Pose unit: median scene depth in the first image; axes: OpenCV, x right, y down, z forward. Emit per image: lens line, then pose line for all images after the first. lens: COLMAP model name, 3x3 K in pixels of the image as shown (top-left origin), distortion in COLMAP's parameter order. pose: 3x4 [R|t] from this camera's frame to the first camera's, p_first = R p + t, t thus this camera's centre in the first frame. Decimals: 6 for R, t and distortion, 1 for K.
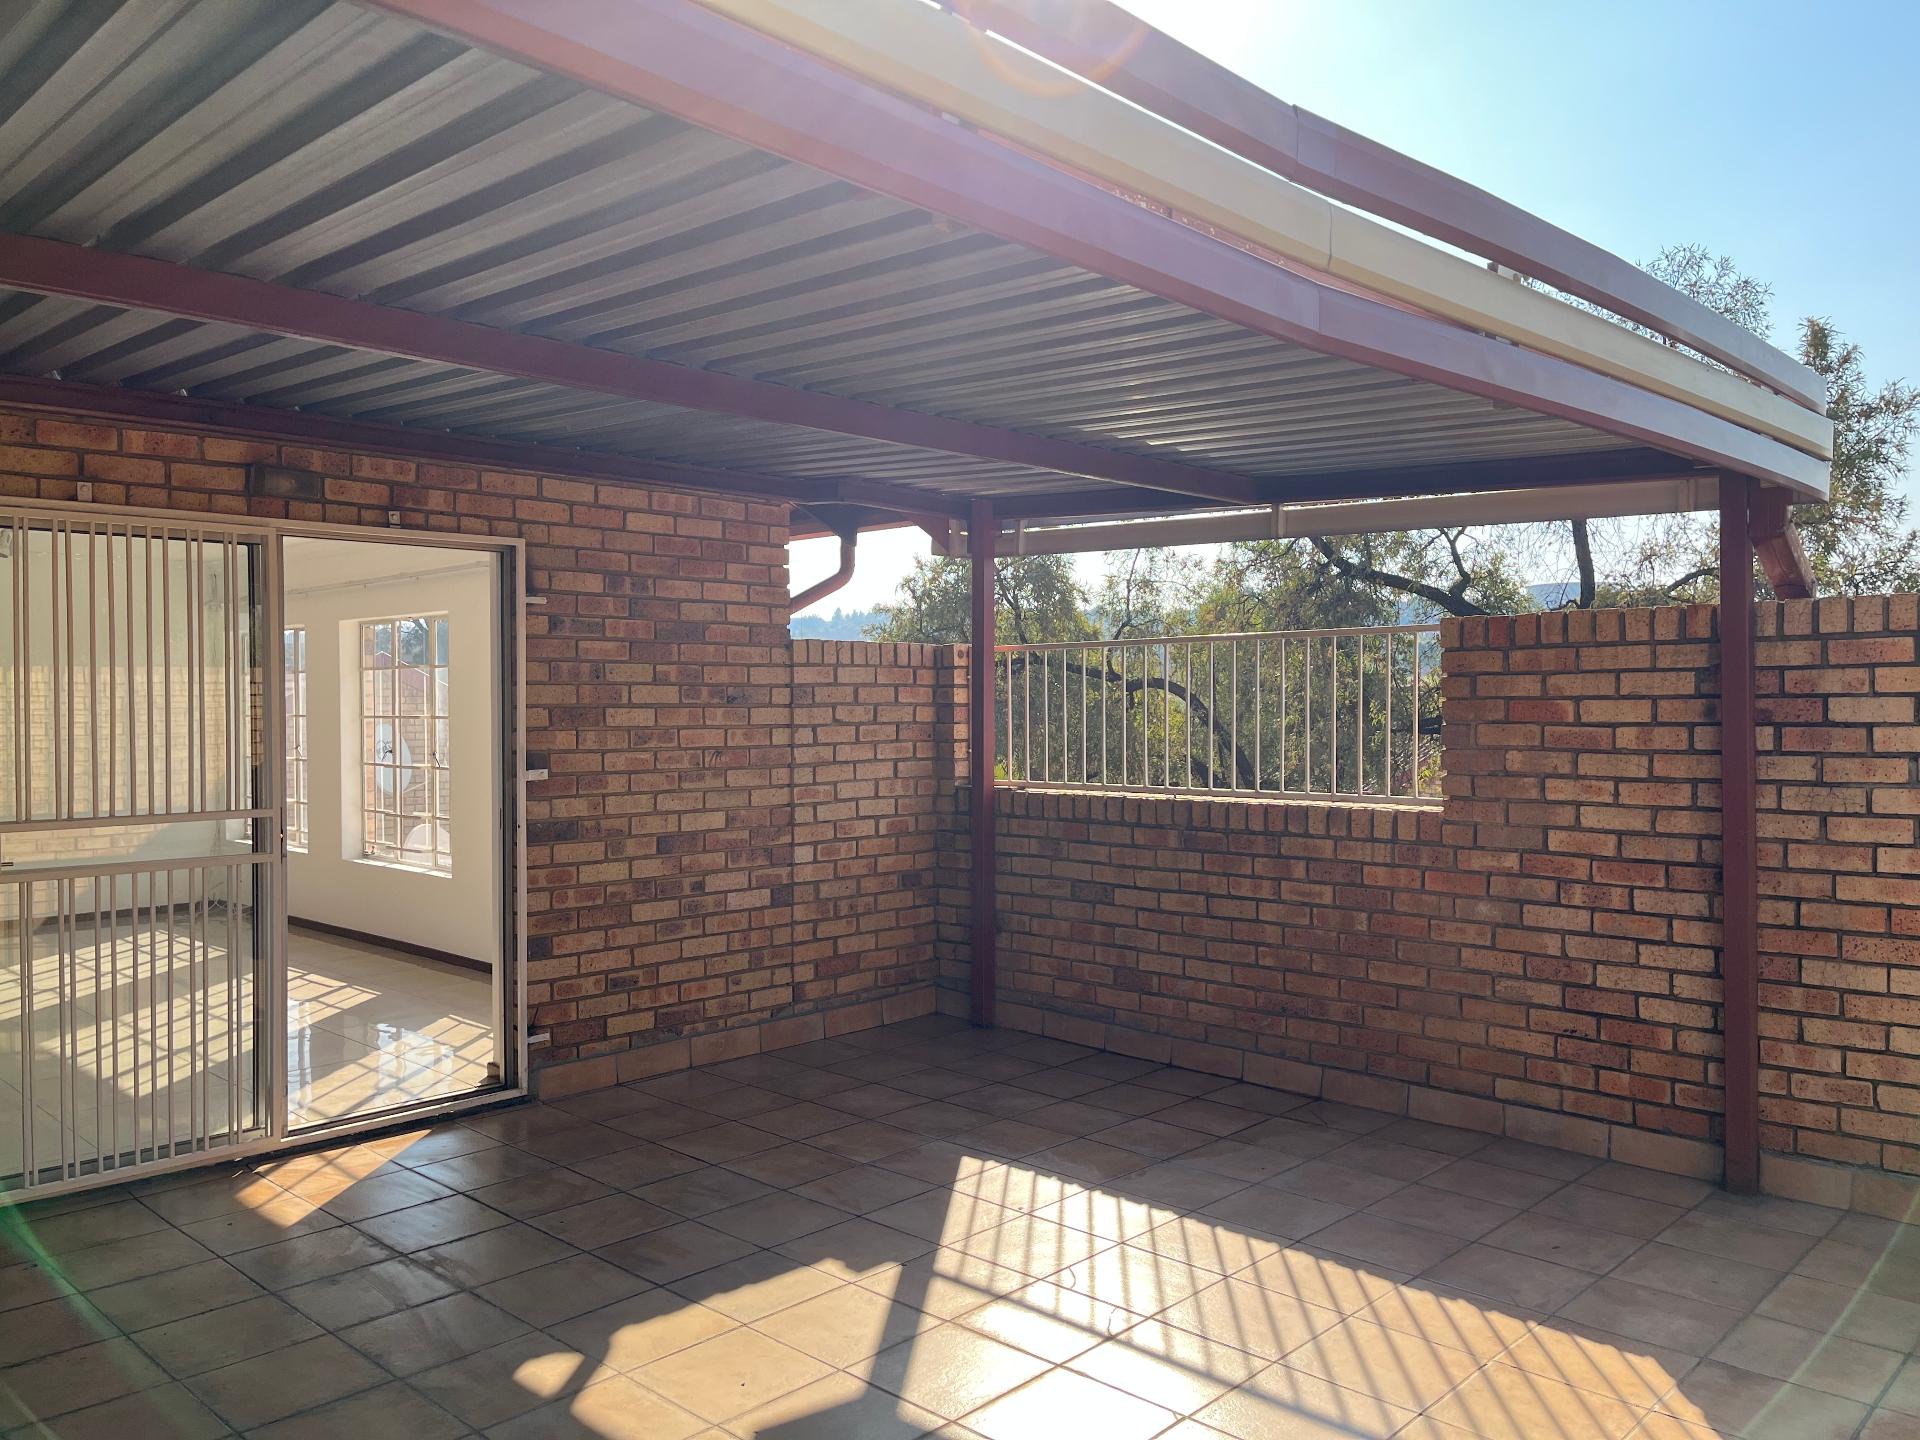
lens RADIAL K [[1454.7, 0, 958.2], [0, 1454.7, 719.3], [0, 0, 1]] dist [0.054289, -0.057430]
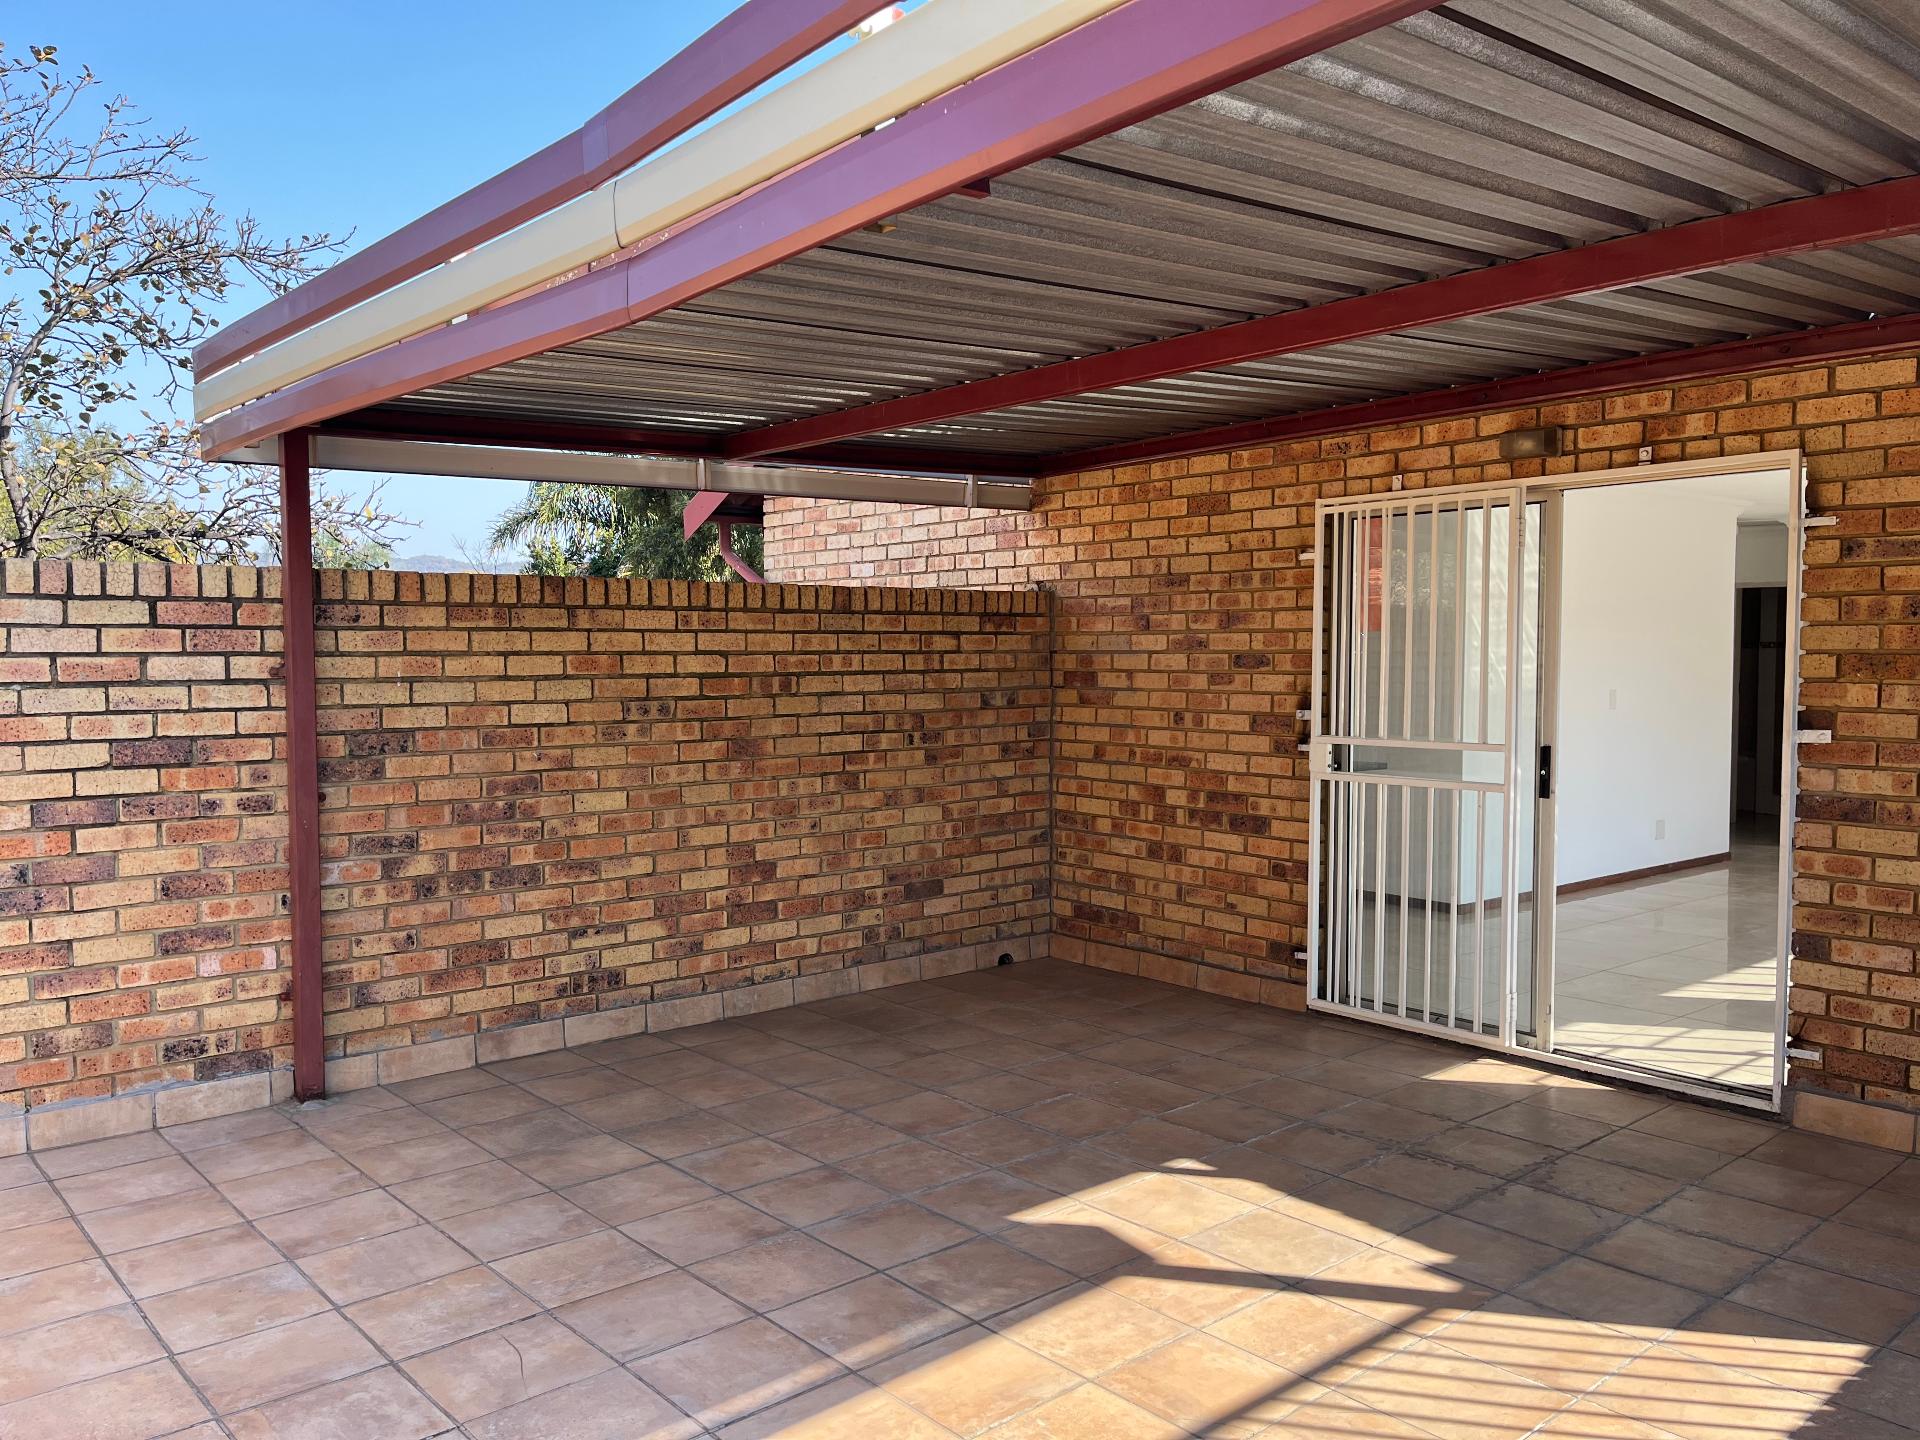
lens RADIAL K [[1434.6, 0, 916.7], [0, 1434.6, 738.7], [0, 0, 1]] dist [0.005018, -0.037292]
pose [[-0.121174, 0.064217, -0.990552, 0.546850], [-0.004556, 0.997859, 0.065248, -0.010253], [0.992621, 0.012419, -0.120622, 0.579615]]
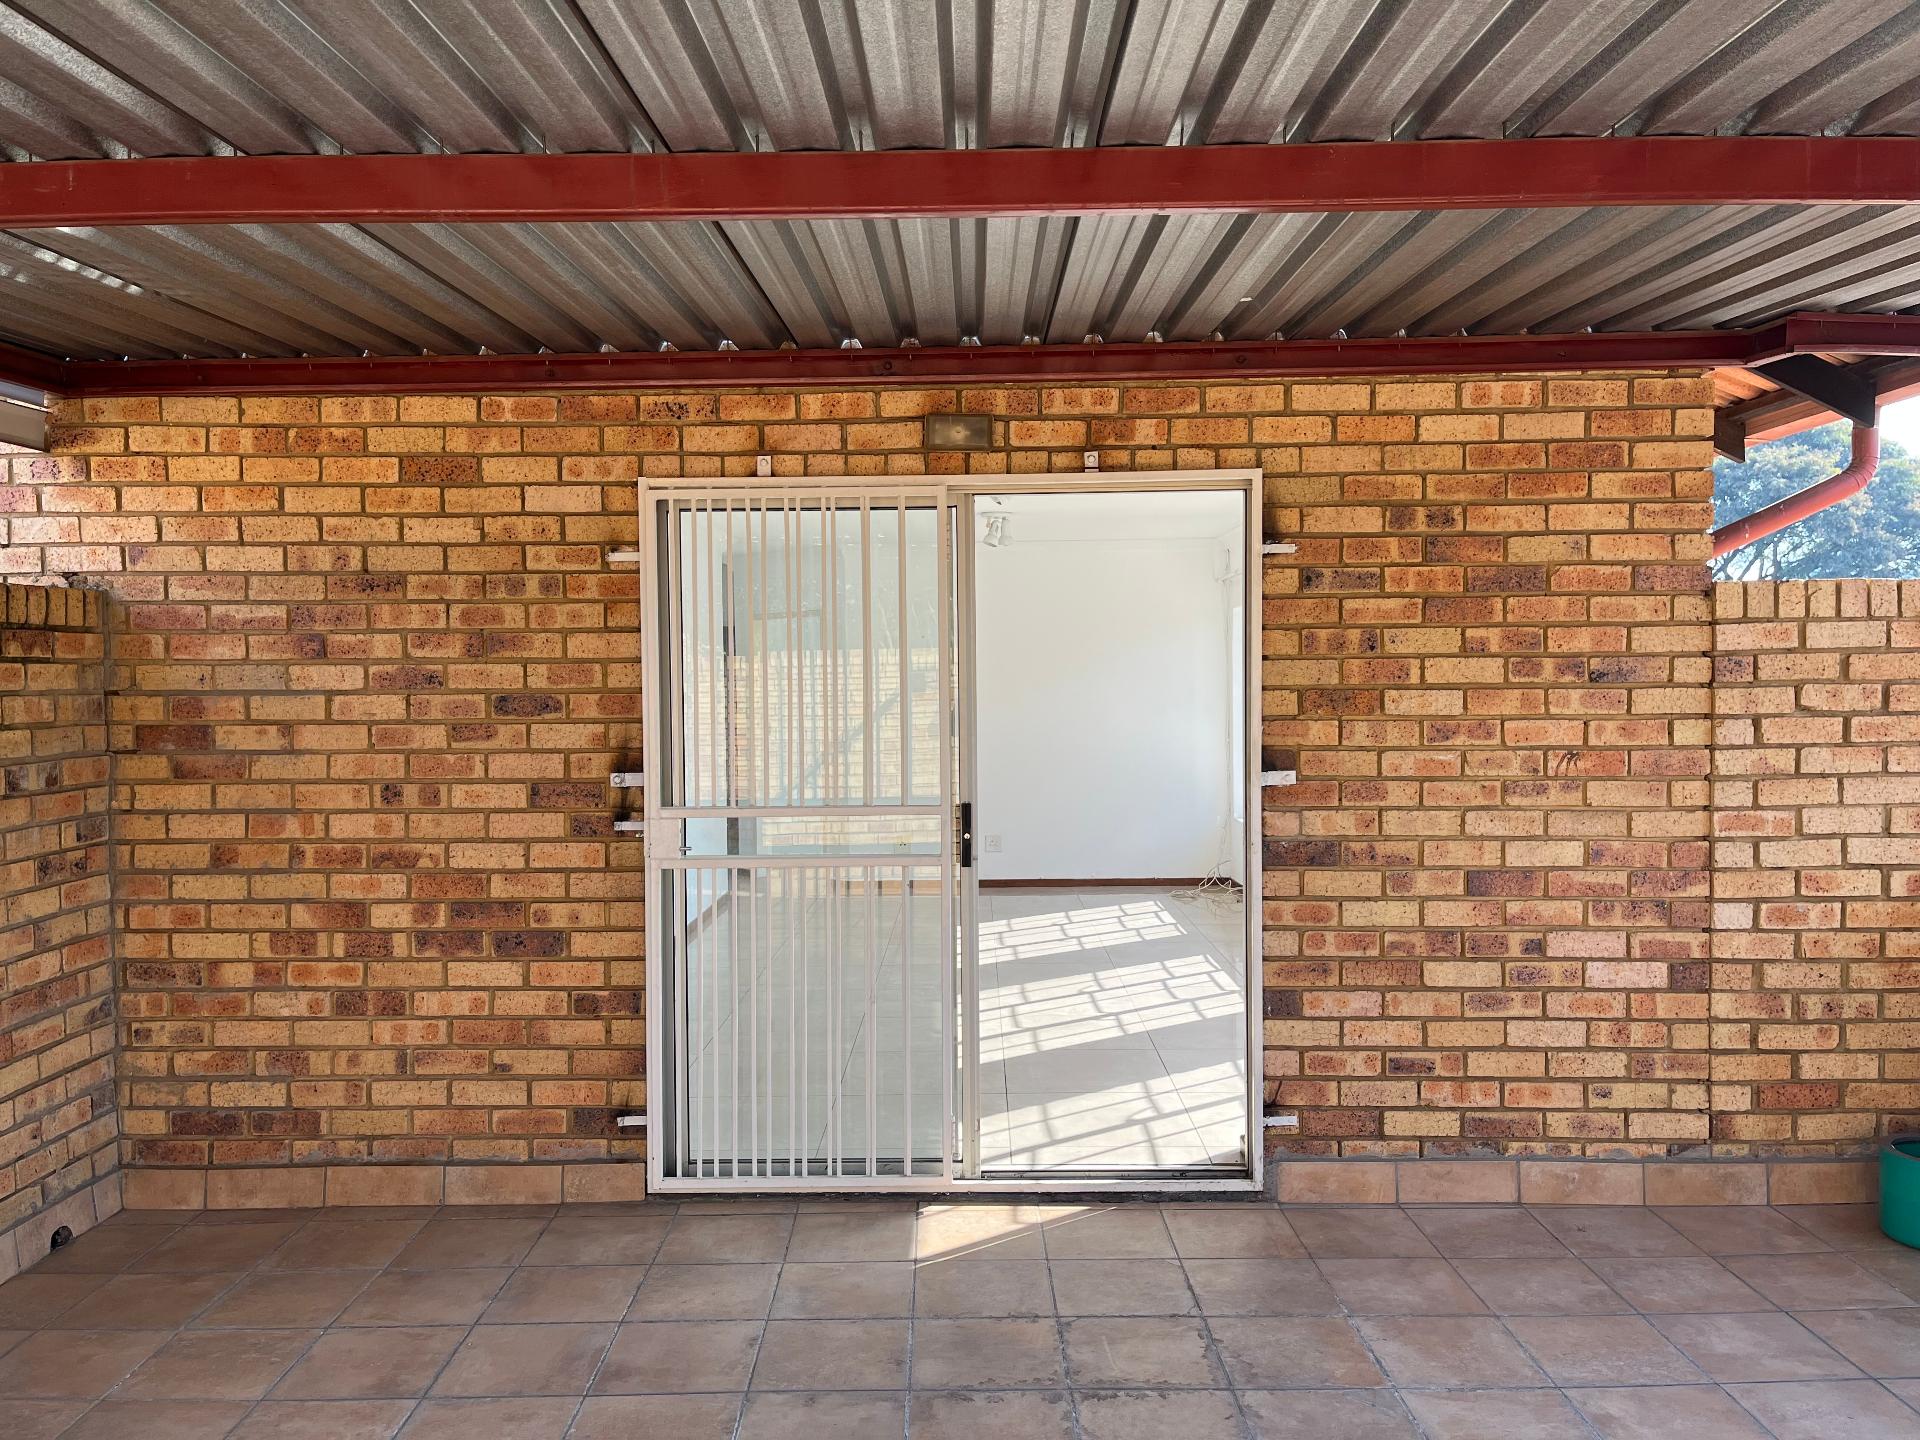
lens RADIAL K [[1454.7, 0, 953.3], [0, 1454.7, 734.8], [0, 0, 1]] dist [0.054289, -0.057430]
pose [[0.687460, 0.023740, -0.725834, 0.142879], [-0.001836, 0.999519, 0.030953, -0.007657], [0.726219, -0.019946, 0.687173, 0.341331]]
